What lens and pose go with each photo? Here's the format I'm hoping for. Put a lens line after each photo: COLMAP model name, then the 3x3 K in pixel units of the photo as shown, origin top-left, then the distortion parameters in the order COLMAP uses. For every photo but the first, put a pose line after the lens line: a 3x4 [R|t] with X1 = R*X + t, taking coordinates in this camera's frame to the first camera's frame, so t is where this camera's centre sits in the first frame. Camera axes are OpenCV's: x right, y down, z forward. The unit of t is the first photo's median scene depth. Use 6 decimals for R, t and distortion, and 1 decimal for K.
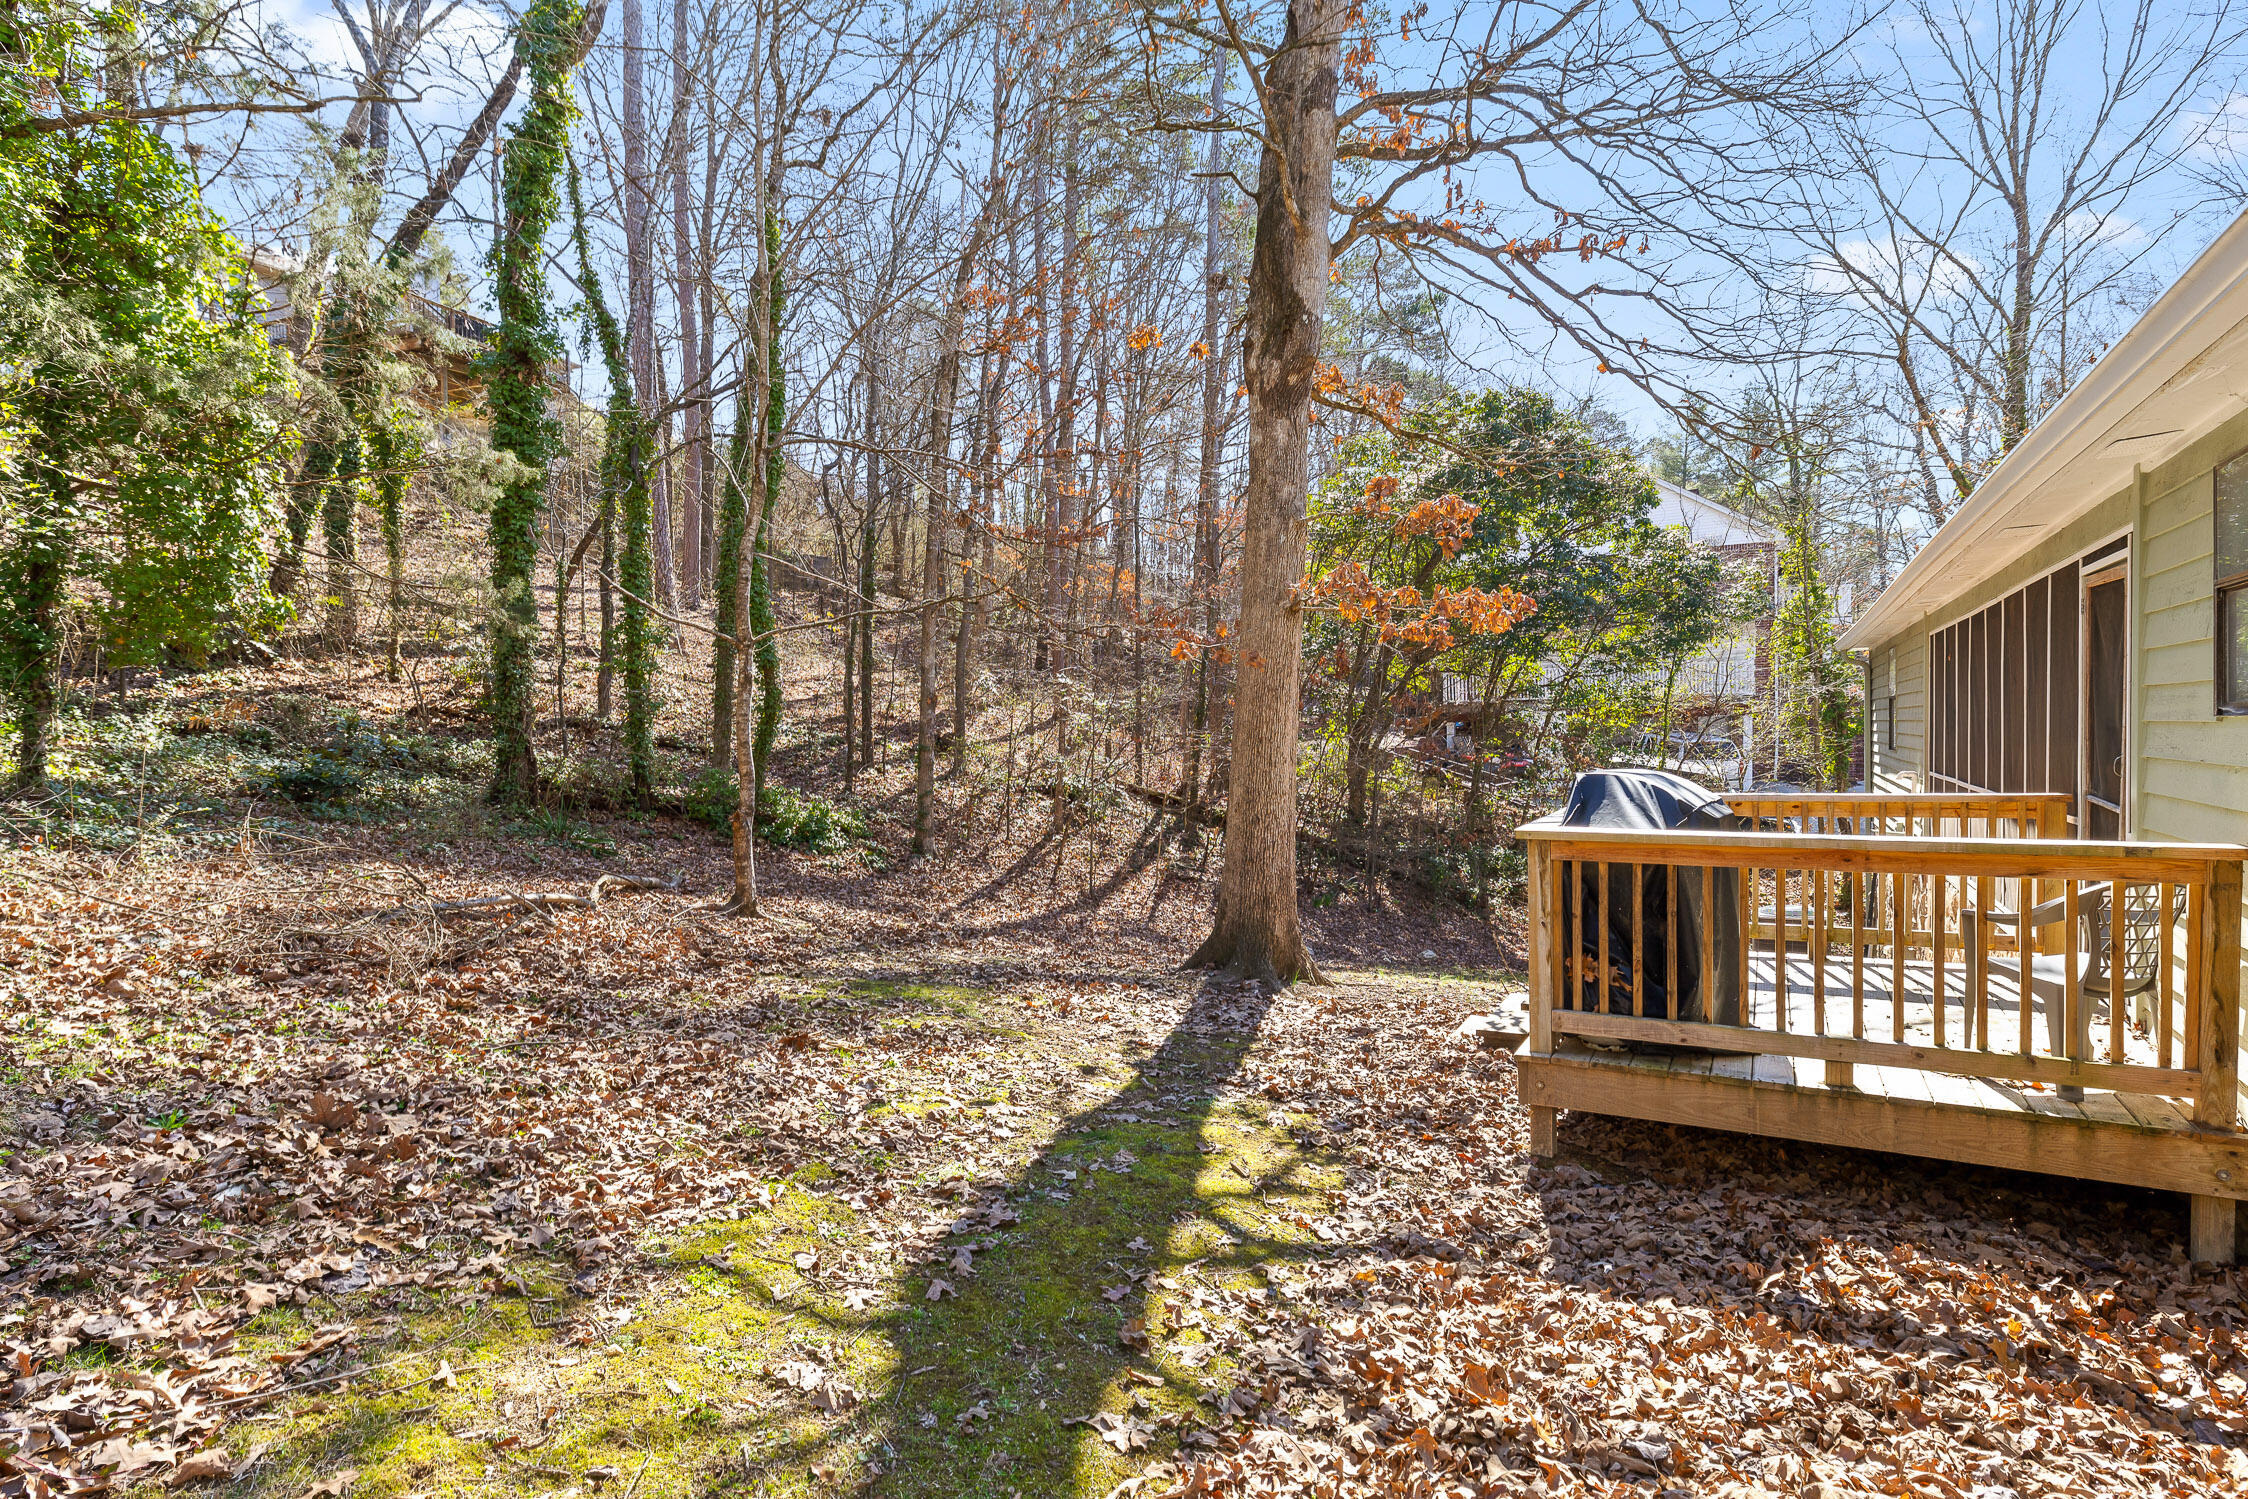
lens RADIAL K [[1155.0, 0, 1124.0], [0, 1155.0, 749.5], [0, 0, 1]] dist [0.002245, 0.000419]
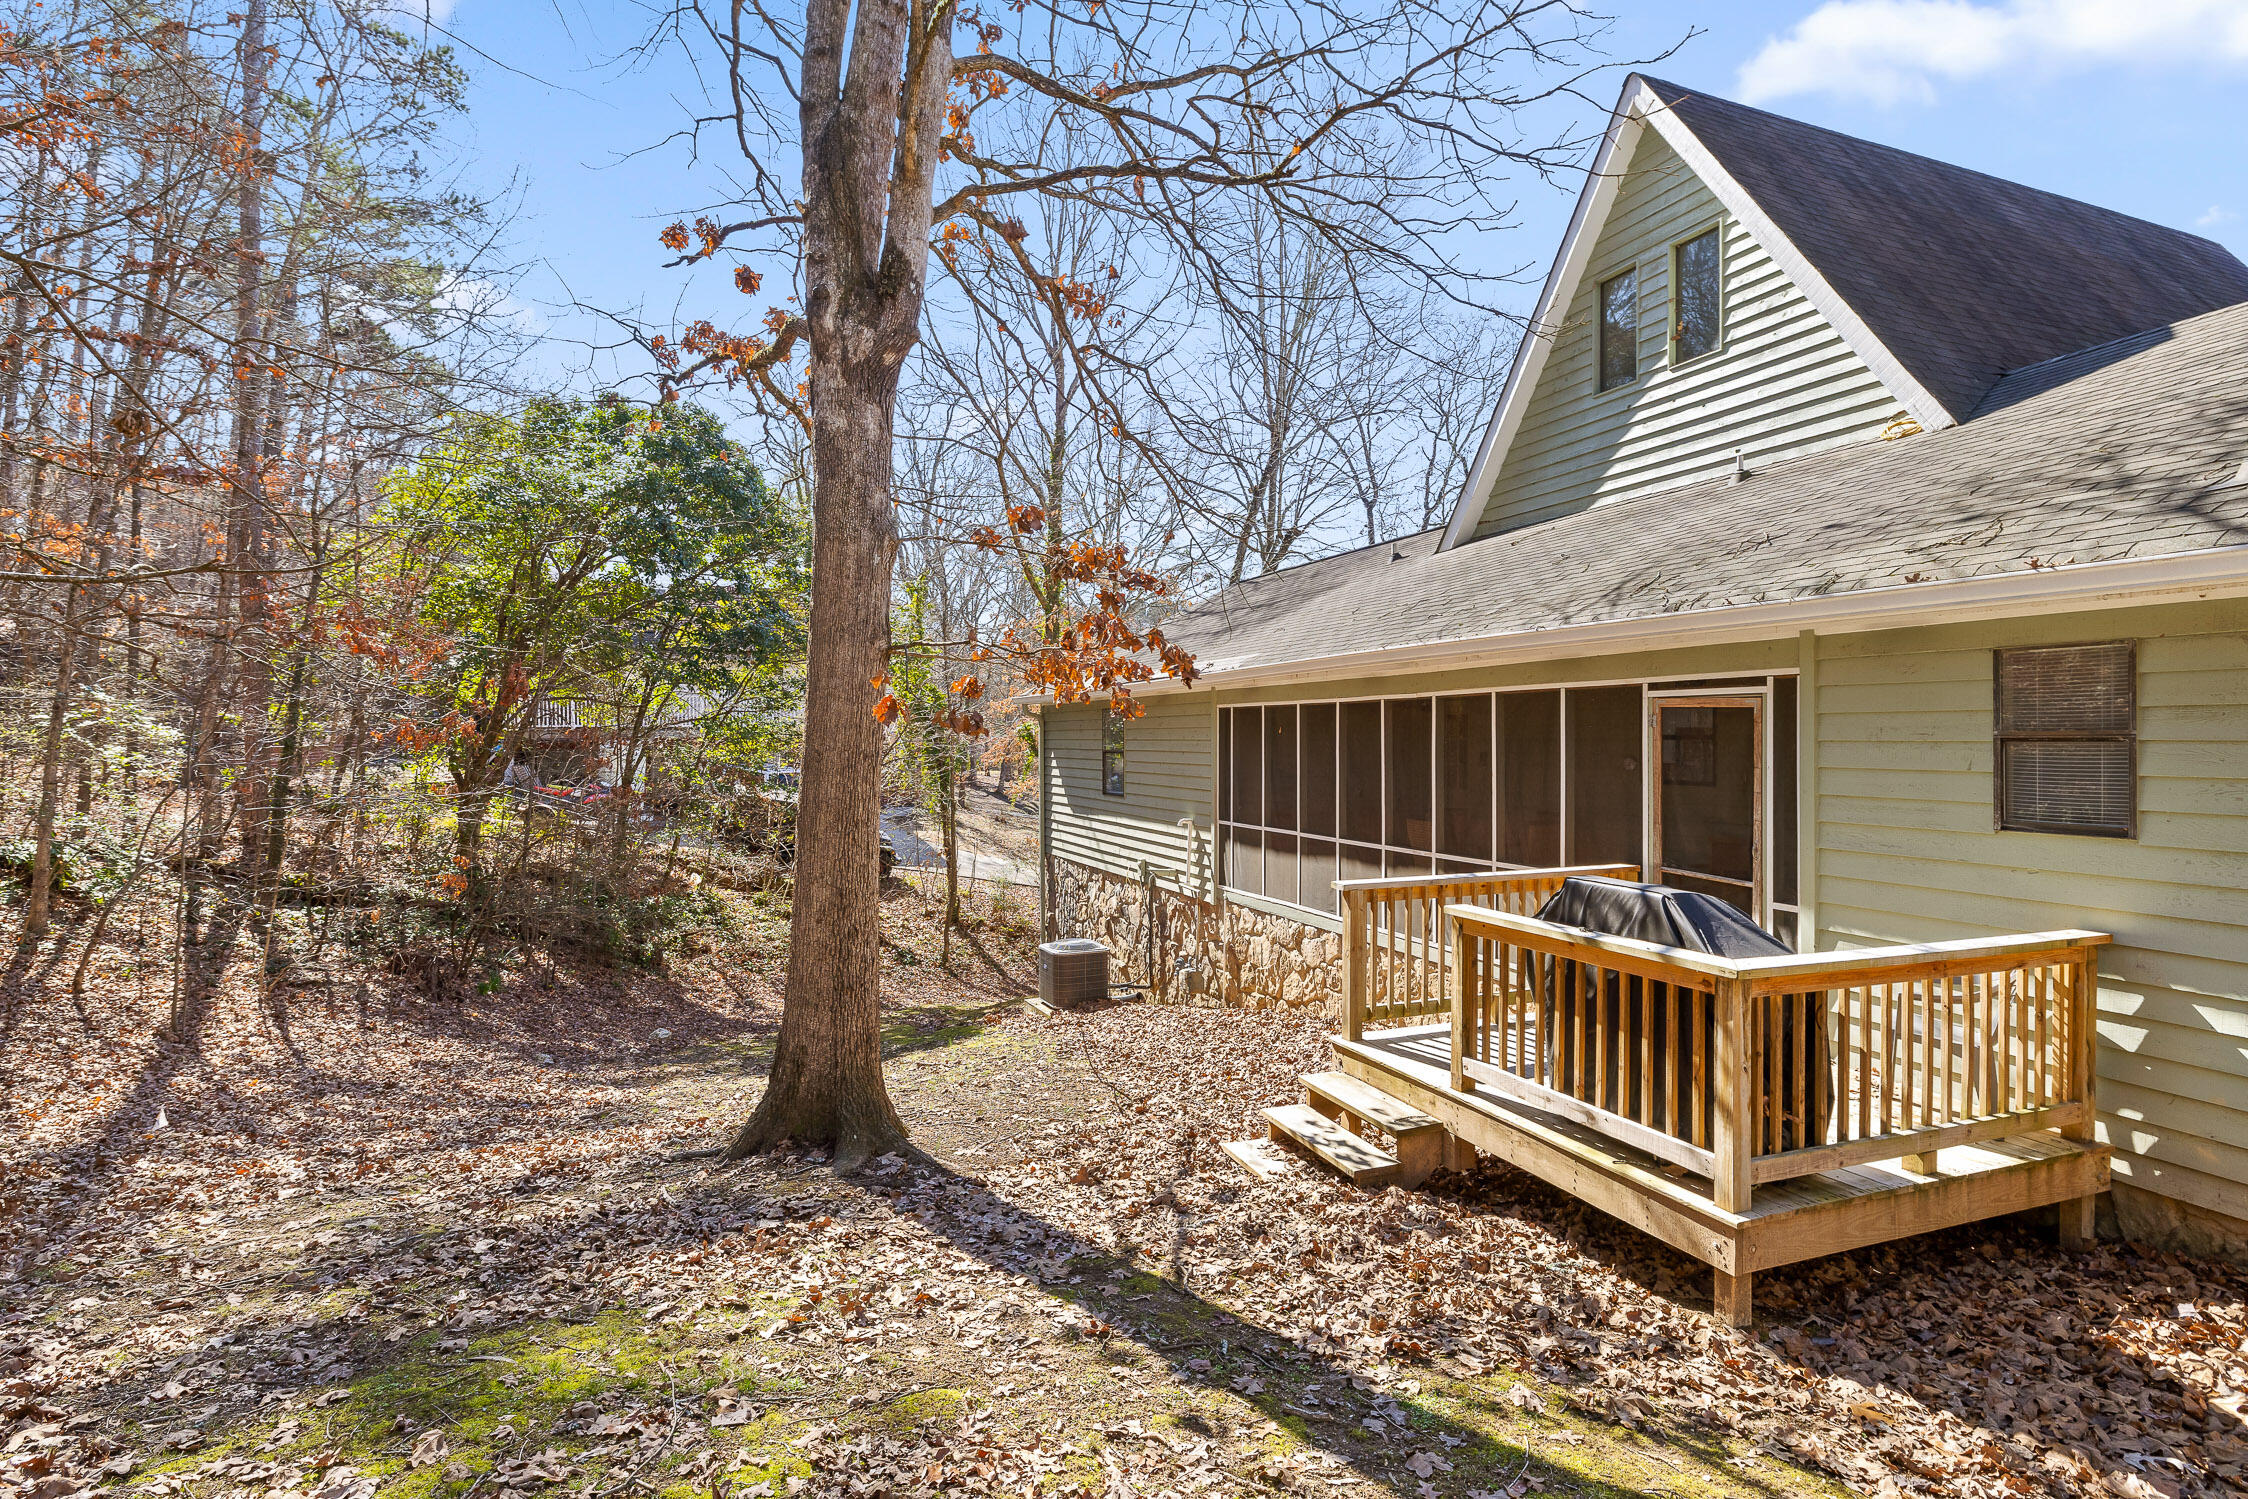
lens RADIAL K [[1155.0, 0, 1124.0], [0, 1155.0, 749.5], [0, 0, 1]] dist [0.002245, 0.000419]
pose [[0.643120, 0.015781, 0.765603, -0.716250], [-0.005095, 0.999854, -0.016329, -0.092027], [-0.765748, 0.006600, 0.643106, 0.864793]]
